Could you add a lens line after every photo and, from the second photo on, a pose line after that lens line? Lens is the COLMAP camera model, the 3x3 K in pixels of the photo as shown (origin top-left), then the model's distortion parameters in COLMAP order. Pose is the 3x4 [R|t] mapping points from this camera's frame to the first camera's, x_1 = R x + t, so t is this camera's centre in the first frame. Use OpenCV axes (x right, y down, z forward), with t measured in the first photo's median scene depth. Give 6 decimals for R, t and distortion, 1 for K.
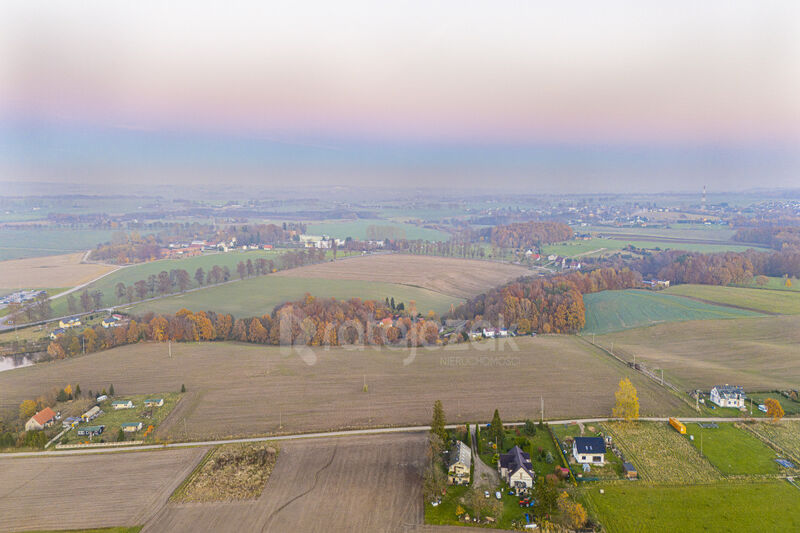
lens RADIAL K [[579.7, 0, 402.3], [0, 579.7, 252.7], [0, 0, 1]] dist [0.097668, -0.096378]
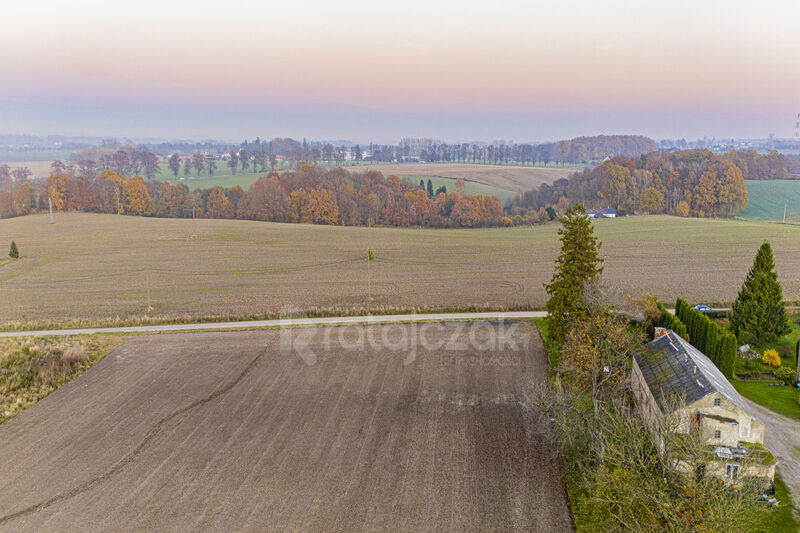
lens RADIAL K [[579.7, 0, 402.3], [0, 579.7, 252.7], [0, 0, 1]] dist [0.097668, -0.096378]
pose [[0.997863, 0.018261, -0.062742, -0.009161], [-0.013868, 0.997468, 0.069747, 0.217719], [0.063857, -0.068728, 0.995590, 0.581765]]
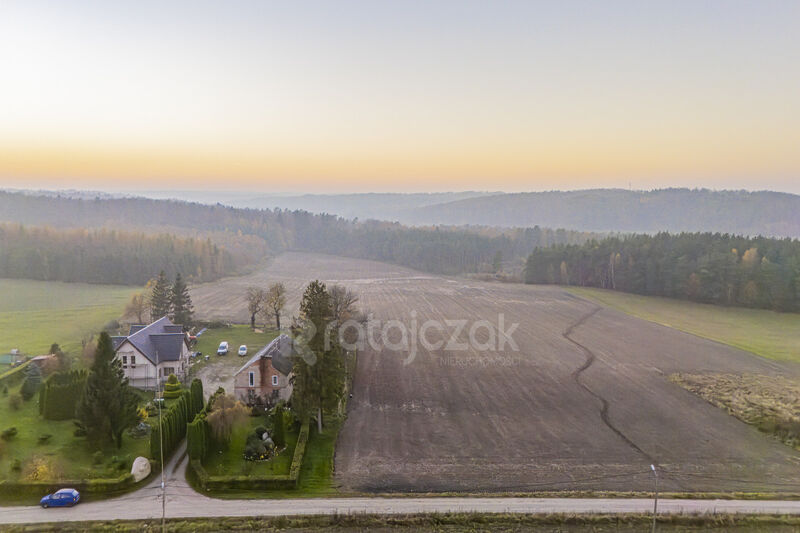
lens RADIAL K [[579.7, 0, 402.3], [0, 579.7, 252.7], [0, 0, 1]] dist [0.097668, -0.096378]
pose [[-0.991940, 0.004970, -0.126610, 0.046608], [-0.021213, 0.978614, 0.204611, 0.146087], [0.124919, 0.205647, -0.970621, 1.107118]]
